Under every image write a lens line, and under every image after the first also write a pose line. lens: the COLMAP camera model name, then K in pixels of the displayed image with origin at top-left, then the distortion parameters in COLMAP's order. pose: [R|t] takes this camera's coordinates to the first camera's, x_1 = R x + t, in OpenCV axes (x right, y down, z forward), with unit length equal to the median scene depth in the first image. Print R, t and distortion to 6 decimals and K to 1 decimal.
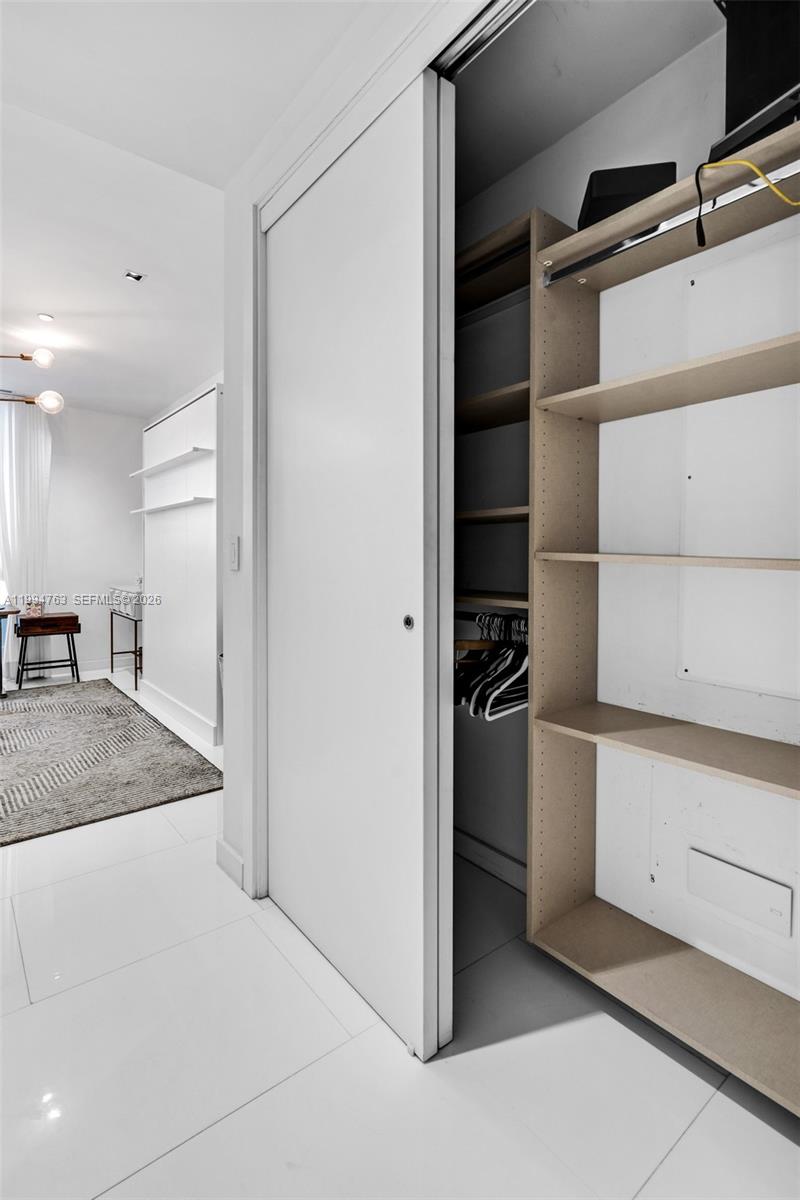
lens RADIAL K [[560.8, 0, 400.0], [0, 560.8, 600.0], [0, 0, 1]] dist [-0.000173, 0.000012]
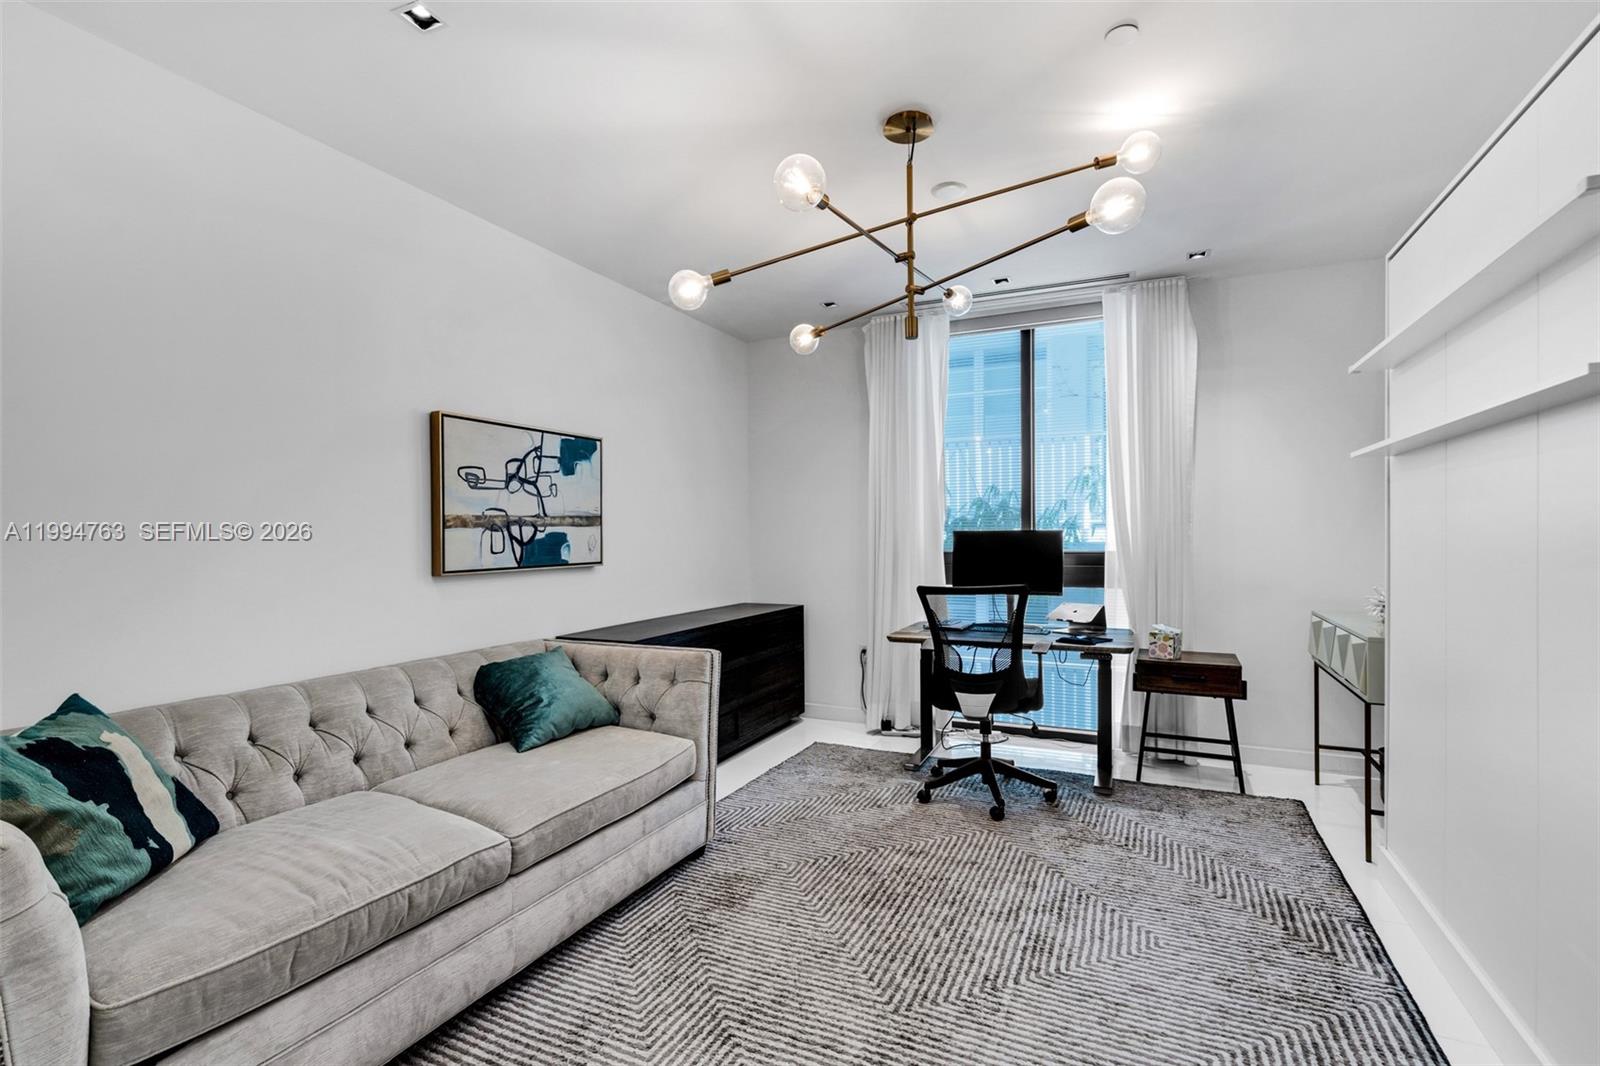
lens RADIAL K [[732.8, 0, 803.0], [0, 732.8, 526.2], [0, 0, 1]] dist [-0.000665, 0.000362]
pose [[0.438492, -0.025342, -0.898378, -0.147095], [-0.044818, 0.997742, -0.050021, -0.048068], [0.897617, 0.062197, 0.436366, 0.344522]]
